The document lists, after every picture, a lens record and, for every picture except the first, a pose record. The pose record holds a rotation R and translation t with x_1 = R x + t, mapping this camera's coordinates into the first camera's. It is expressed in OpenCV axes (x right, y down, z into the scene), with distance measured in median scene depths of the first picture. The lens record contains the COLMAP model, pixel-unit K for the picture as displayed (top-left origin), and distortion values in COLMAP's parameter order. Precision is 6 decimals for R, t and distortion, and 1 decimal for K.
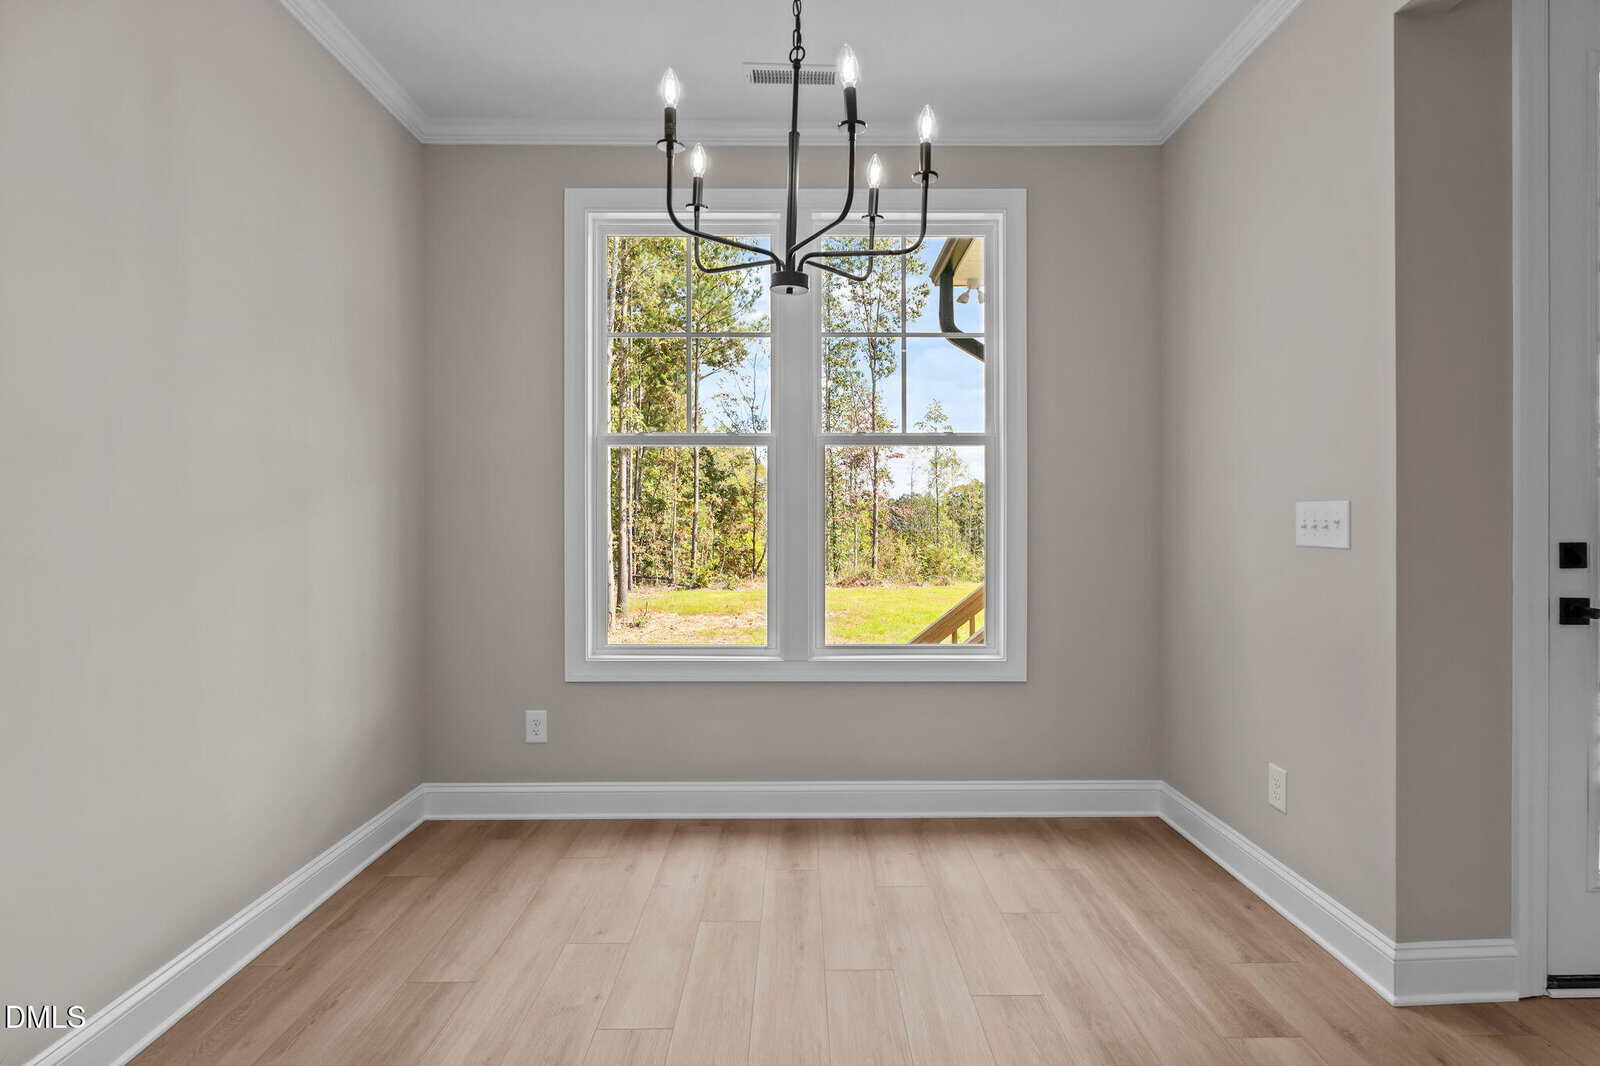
lens RADIAL K [[788.1, 0, 809.4], [0, 788.1, 520.6], [0, 0, 1]] dist [0.001100, 0.000463]
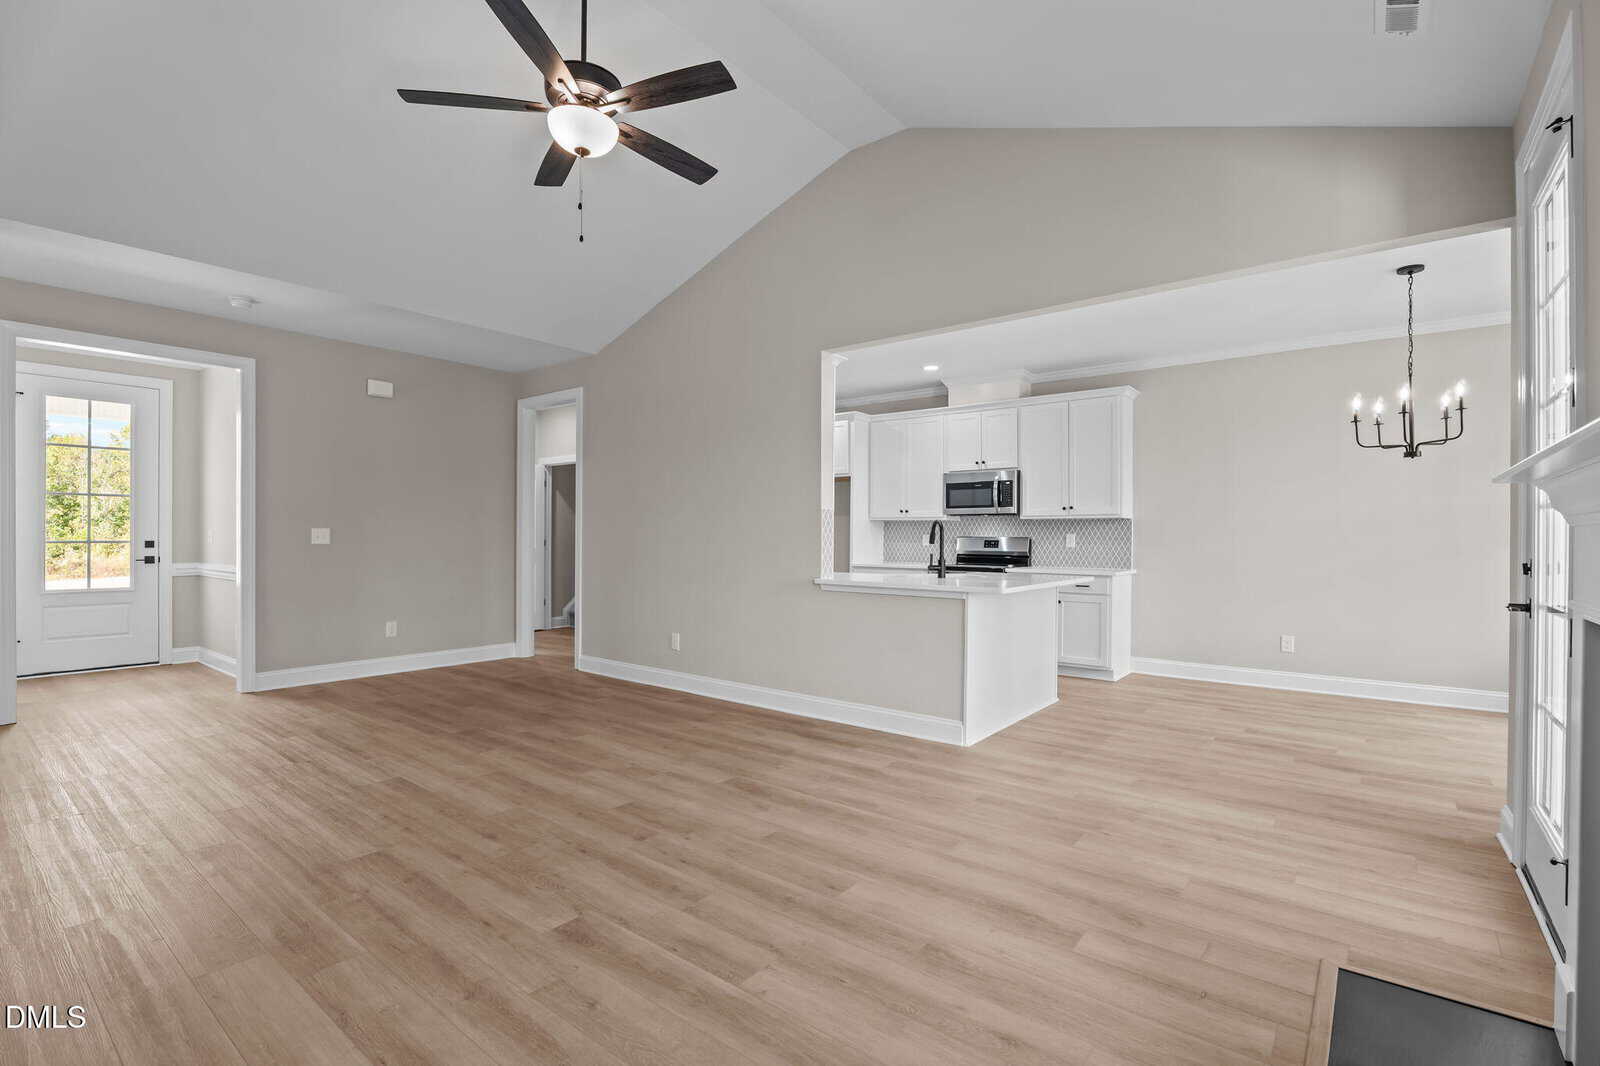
lens RADIAL K [[733.0, 0, 809.4], [0, 733.0, 537.7], [0, 0, 1]] dist [-0.000518, 0.000094]
pose [[-0.626658, -0.000668, -0.779294, 0.159734], [-0.002936, 0.999995, 0.001503, -0.000317], [0.779289, 0.003230, -0.626657, 0.046419]]
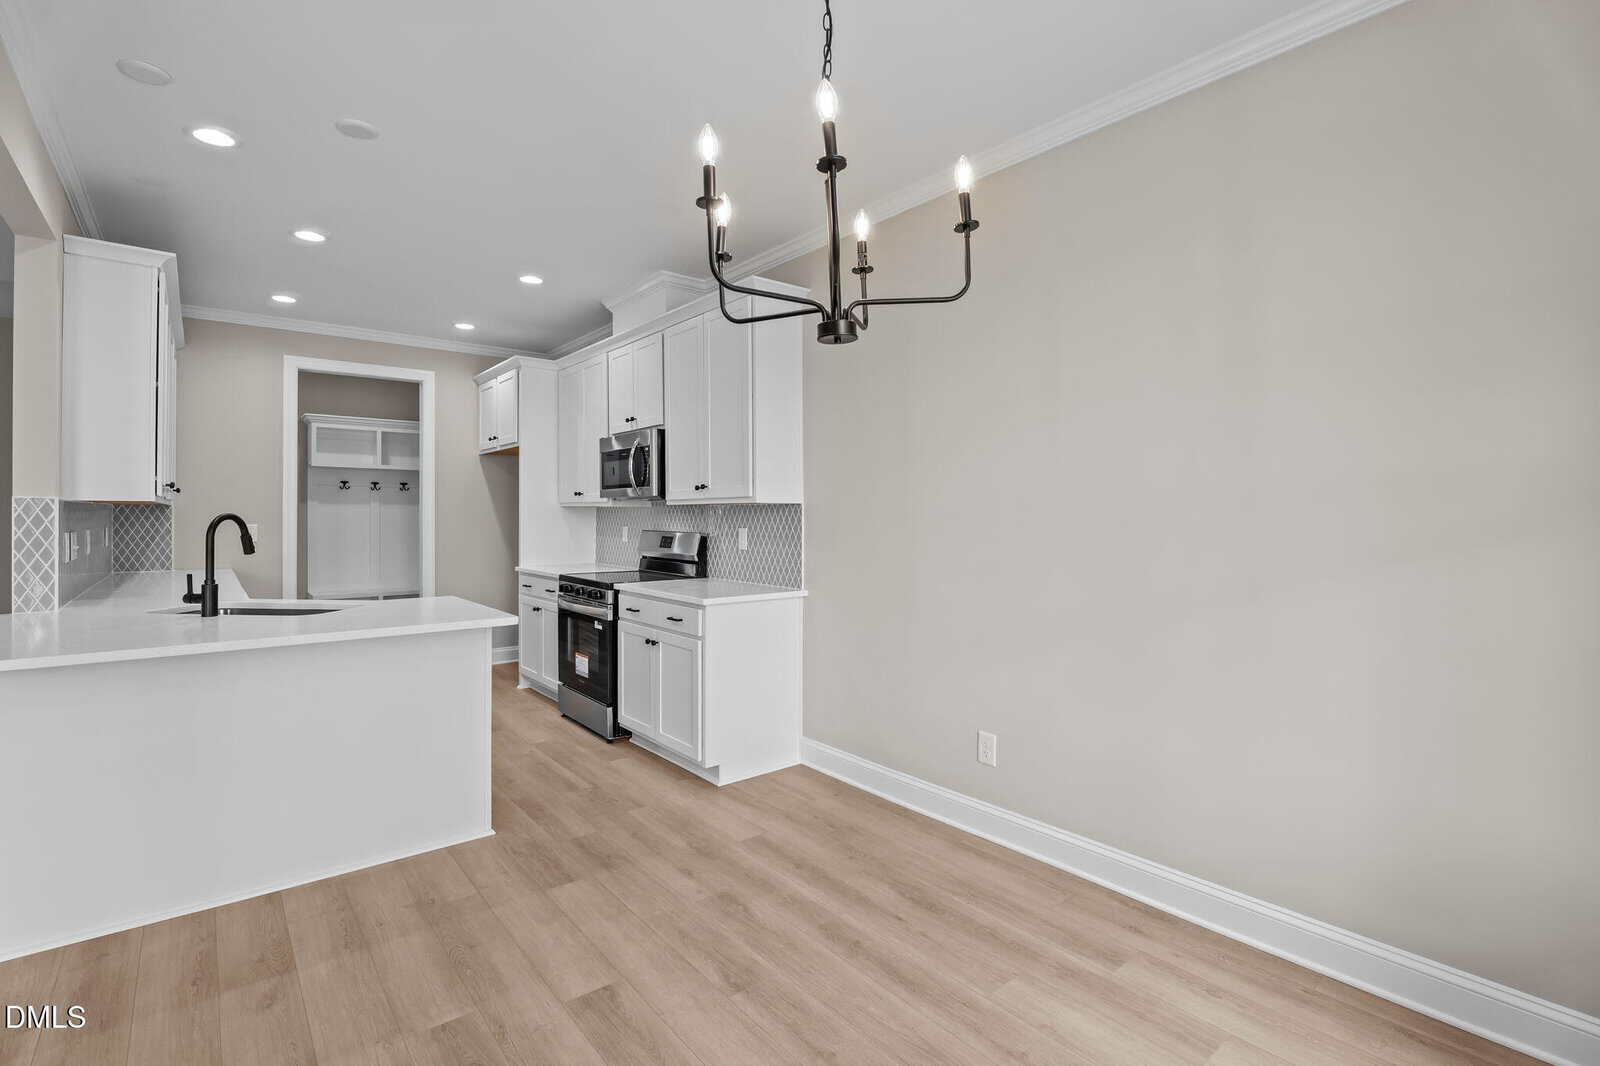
lens RADIAL K [[742.8, 0, 797.3], [0, 742.8, 515.5], [0, 0, 1]] dist [-0.000545, -0.000188]
pose [[-0.788086, 0.002842, -0.615559, 0.028232], [0.002453, 0.999996, 0.001477, -0.003629], [0.615561, -0.000346, -0.788089, 0.082634]]
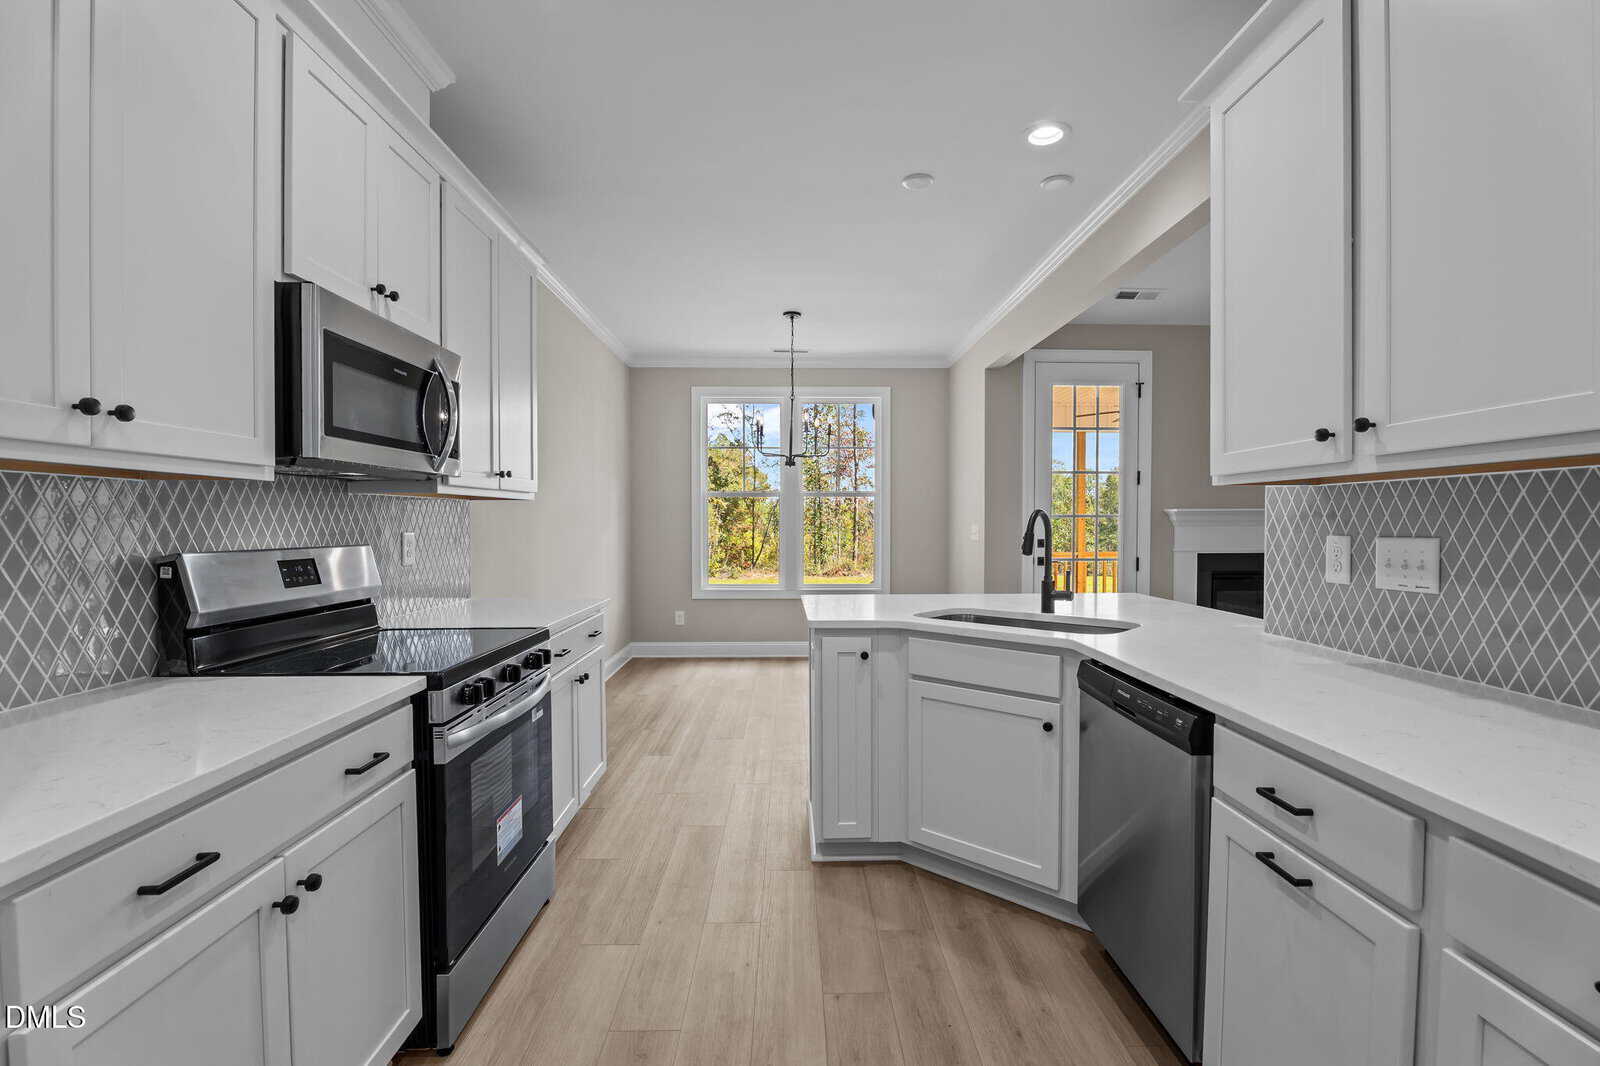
lens RADIAL K [[733.0, 0, 809.4], [0, 733.0, 537.7], [0, 0, 1]] dist [-0.000518, 0.000094]
pose [[0.999933, 0.000377, 0.011601, 0.001068], [-0.000668, 0.999685, 0.025074, -0.002837], [-0.011587, -0.025080, 0.999618, -0.108034]]
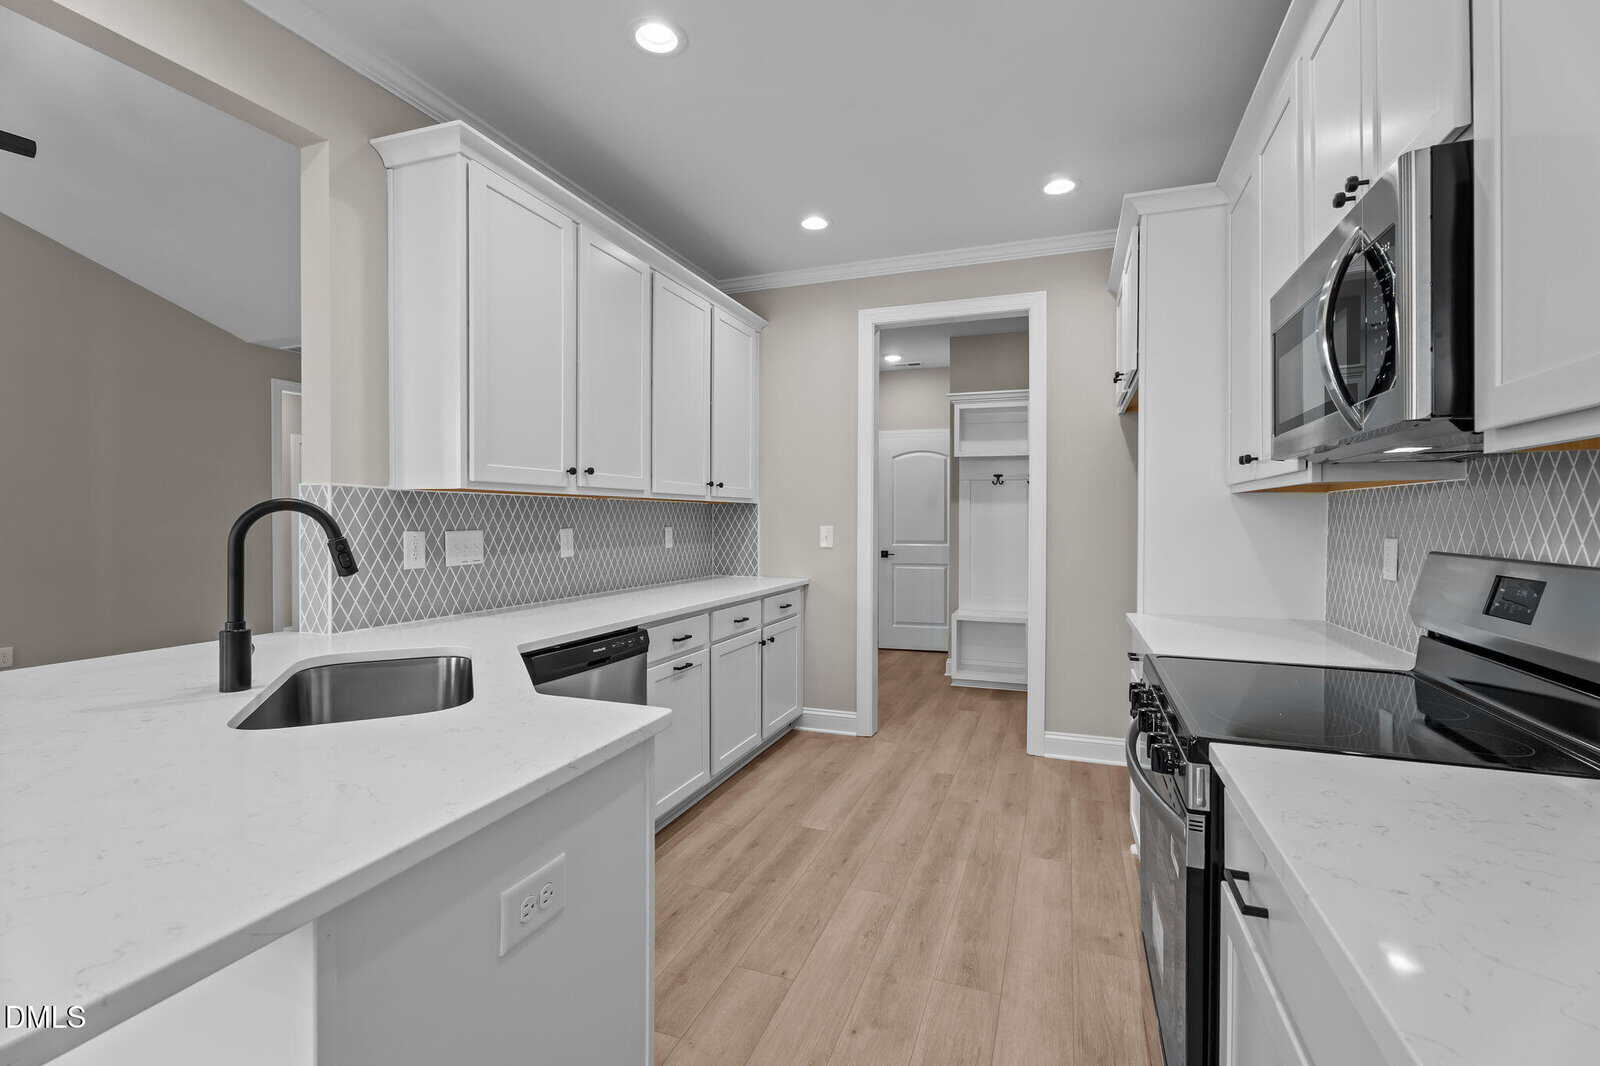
lens RADIAL K [[708.2, 0, 805.3], [0, 708.2, 521.0], [0, 0, 1]] dist [0.000292, 0.000144]
pose [[-0.931102, 0.000682, 0.364758, -0.019137], [0.000088, 0.999999, -0.001645, -0.002471], [-0.364759, -0.001499, -0.931101, 0.002443]]
